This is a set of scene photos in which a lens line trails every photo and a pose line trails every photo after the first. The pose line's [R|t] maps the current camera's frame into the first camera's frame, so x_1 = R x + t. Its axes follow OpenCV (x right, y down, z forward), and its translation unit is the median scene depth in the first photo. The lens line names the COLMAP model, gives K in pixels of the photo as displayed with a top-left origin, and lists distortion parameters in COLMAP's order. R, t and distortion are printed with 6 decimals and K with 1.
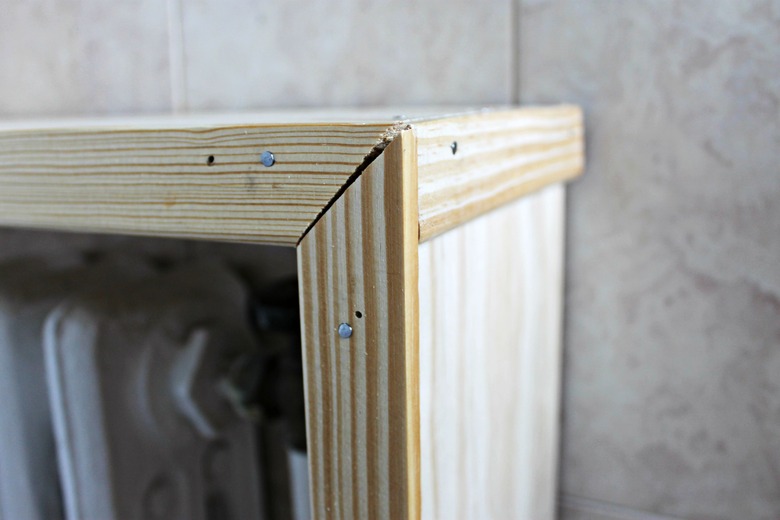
lens RADIAL K [[783.2, 0, 387.7], [0, 783.2, 261.4], [0, 0, 1]] dist [-0.099840, 0.000000]
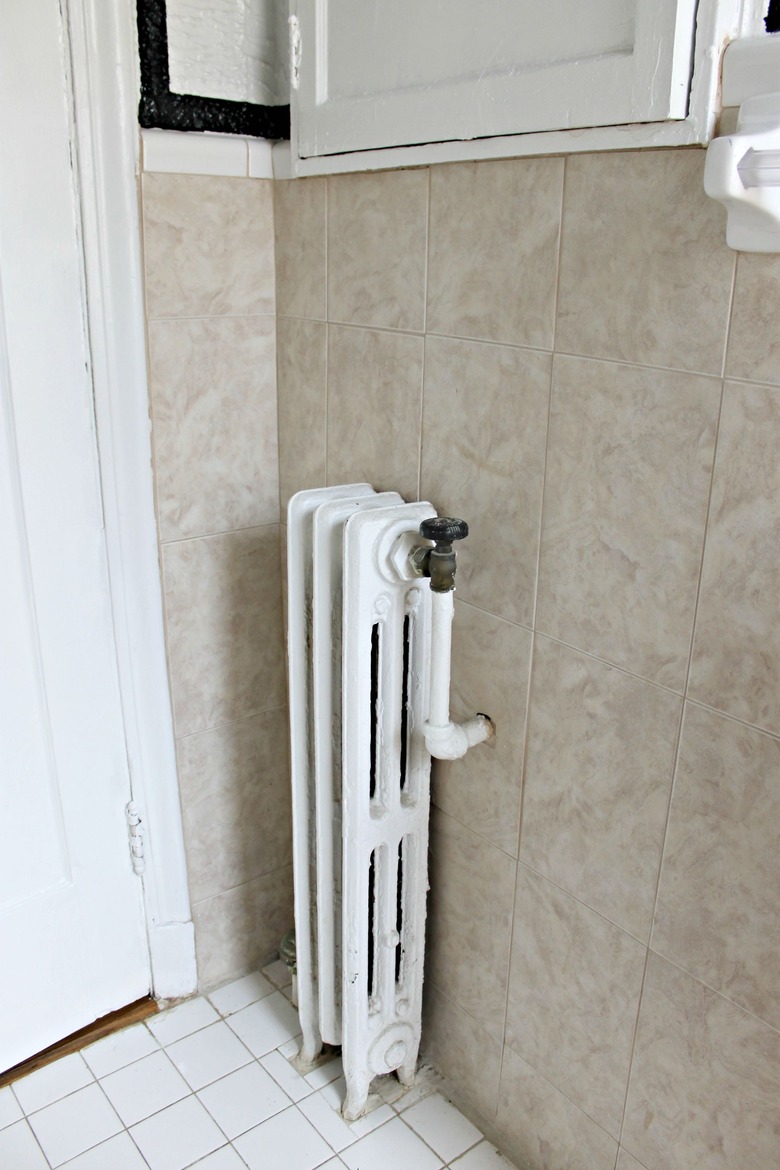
lens RADIAL K [[970.5, 0, 411.4], [0, 970.5, 574.5], [0, 0, 1]] dist [-0.148253, 0.120520]
pose [[0.907241, 0.169216, -0.385071, 0.993619], [-0.120393, 0.981672, 0.147737, -0.242850], [0.403013, -0.087673, 0.910985, -1.793113]]
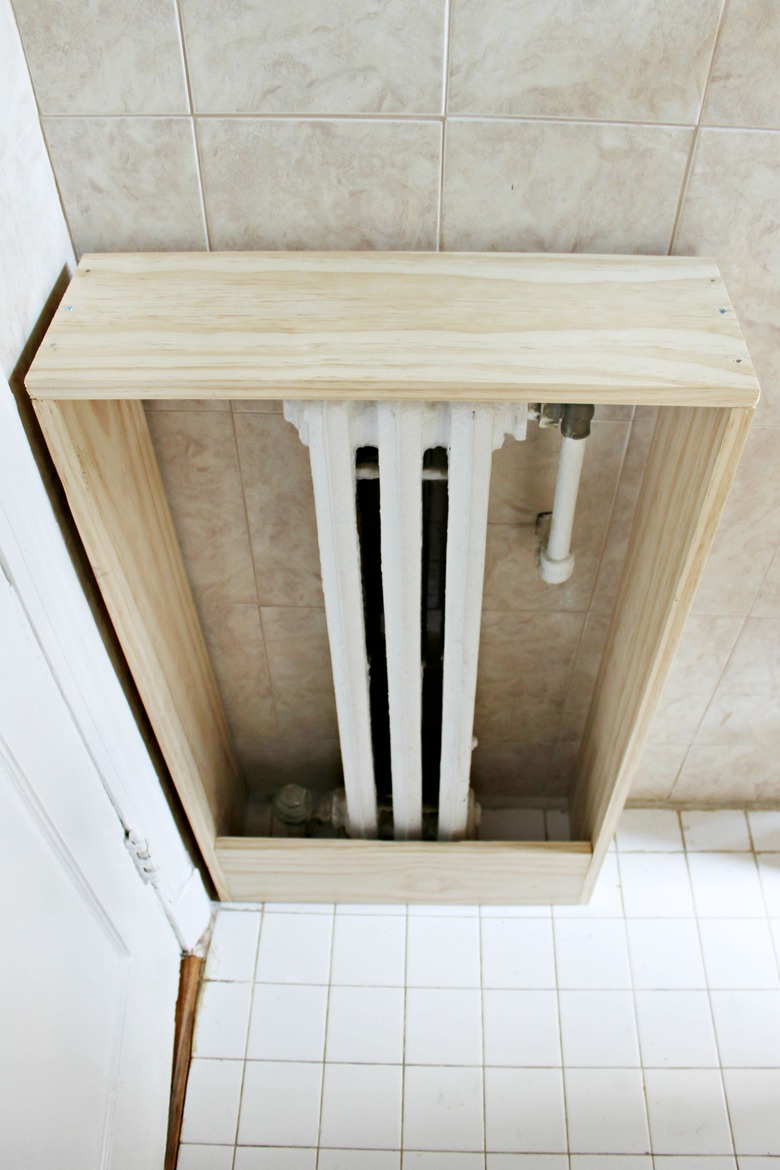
lens RADIAL K [[970.5, 0, 407.5], [0, 970.5, 557.4], [0, 0, 1]] dist [-0.148253, 0.120520]
pose [[0.907991, -0.290686, 0.301750, -1.402202], [0.067047, 0.811710, 0.580199, -1.018338], [-0.413590, -0.506584, 0.756516, -0.888728]]
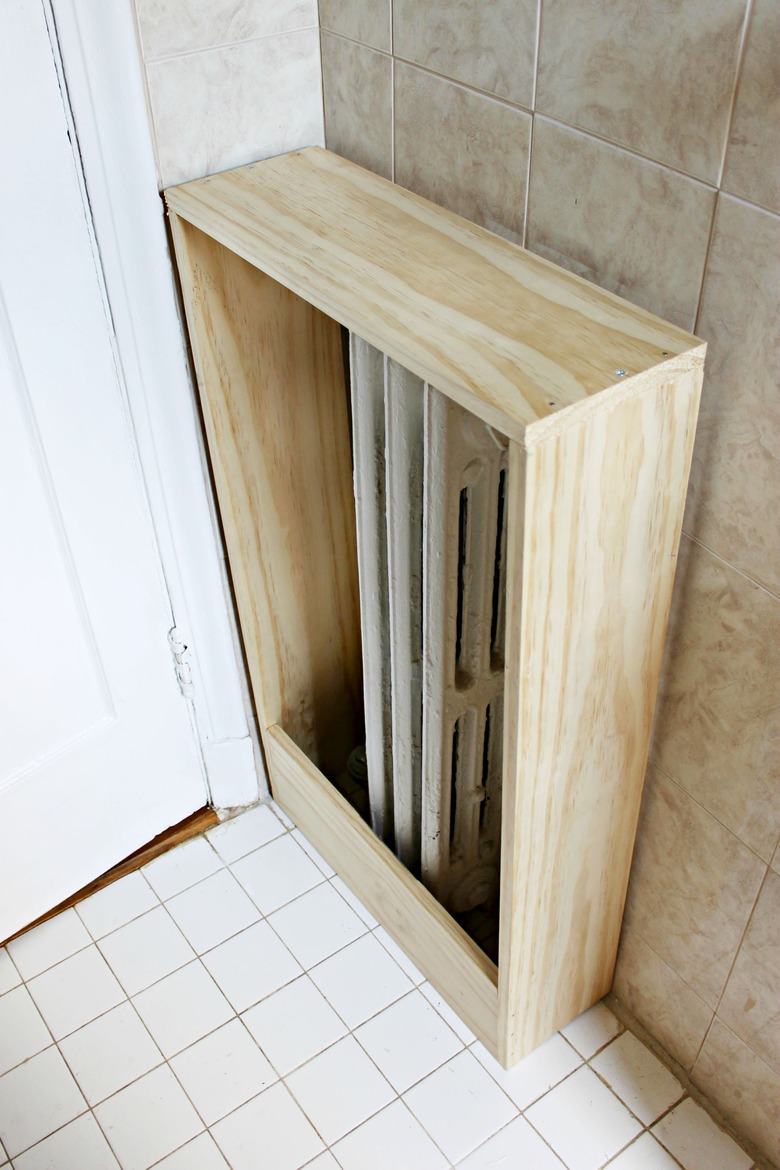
lens RADIAL K [[1121.3, 0, 424.3], [0, 1121.3, 560.2], [0, 0, 1]] dist [-0.077655, 0.000000]
pose [[0.893678, 0.301116, -0.332670, 0.629974], [-0.104667, 0.860833, 0.498007, -0.941553], [0.436331, -0.410238, 0.800824, -1.458049]]
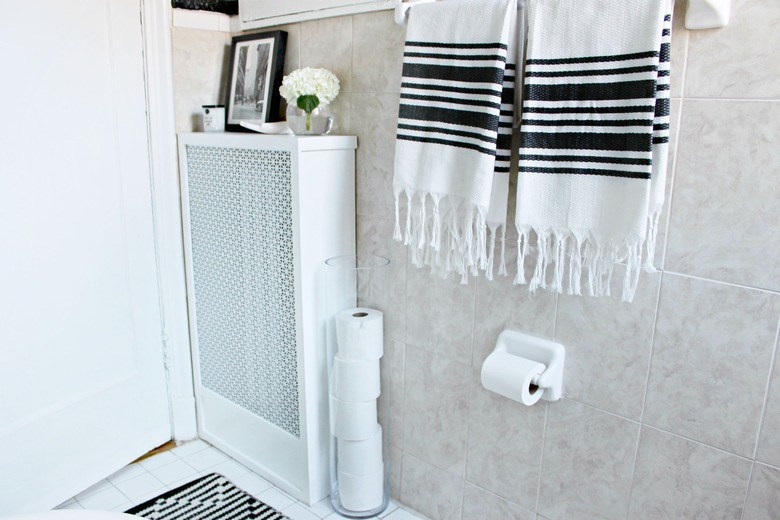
lens RADIAL K [[647.0, 0, 393.3], [0, 647.0, 264.2], [0, 0, 1]] dist [-0.148253, 0.120520]
pose [[0.957063, 0.099835, -0.272145, 1.866824], [-0.092087, 0.994901, 0.041130, 0.509158], [0.274863, -0.014303, 0.961377, -3.425764]]
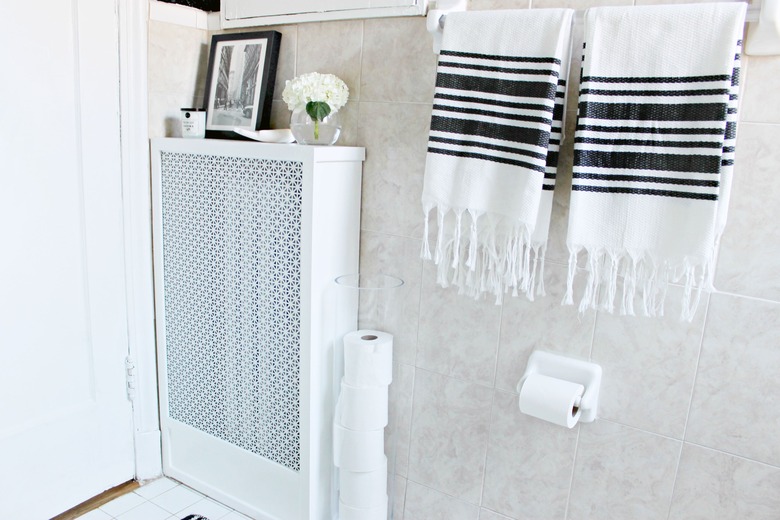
lens RADIAL K [[647.0, 0, 392.9], [0, 647.0, 262.3], [0, 0, 1]] dist [-0.148253, 0.120520]
pose [[0.990502, 0.094089, -0.100268, 0.949017], [-0.094396, 0.995533, 0.001685, 0.556005], [0.099978, 0.007796, 0.994959, -3.351104]]
